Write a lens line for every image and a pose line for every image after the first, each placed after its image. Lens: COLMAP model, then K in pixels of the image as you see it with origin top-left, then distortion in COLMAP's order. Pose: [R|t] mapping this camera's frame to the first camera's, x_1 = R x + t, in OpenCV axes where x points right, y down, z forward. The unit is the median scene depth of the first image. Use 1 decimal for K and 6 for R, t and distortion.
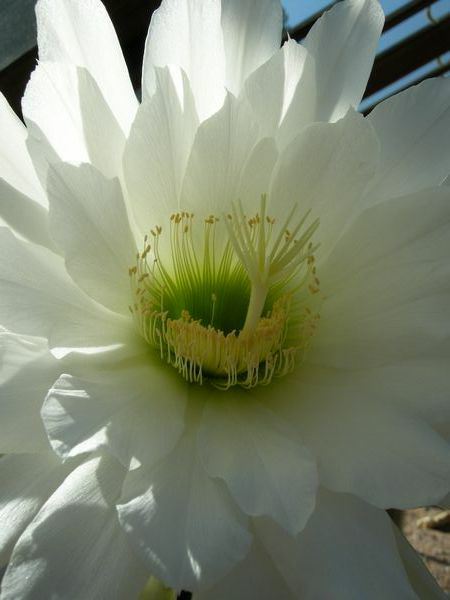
lens RADIAL K [[681.6, 0, 225.7], [0, 681.6, 299.2], [0, 0, 1]] dist [-0.006128, 0.004666]
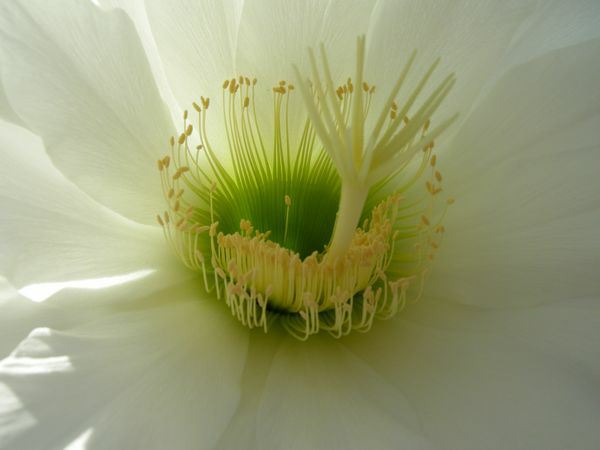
lens RADIAL K [[681.6, 0, 298.2], [0, 681.6, 225.1], [0, 0, 1]] dist [-0.006128, 0.004666]
pose [[0.999696, -0.002979, -0.024495, 0.011628], [0.004099, 0.998943, 0.045778, -0.009963], [0.024333, -0.045864, 0.998651, 0.320616]]
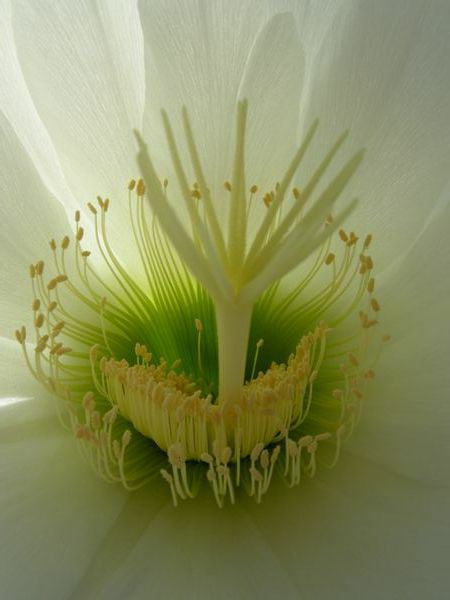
lens RADIAL K [[600.4, 0, 226.9], [0, 600.4, 298.2], [0, 0, 1]] dist [-0.001408, -0.009739]
pose [[0.983437, 0.052151, -0.173585, 0.102025], [-0.060272, 0.997304, -0.041845, -0.005711], [0.170935, 0.051614, 0.983930, 0.525197]]
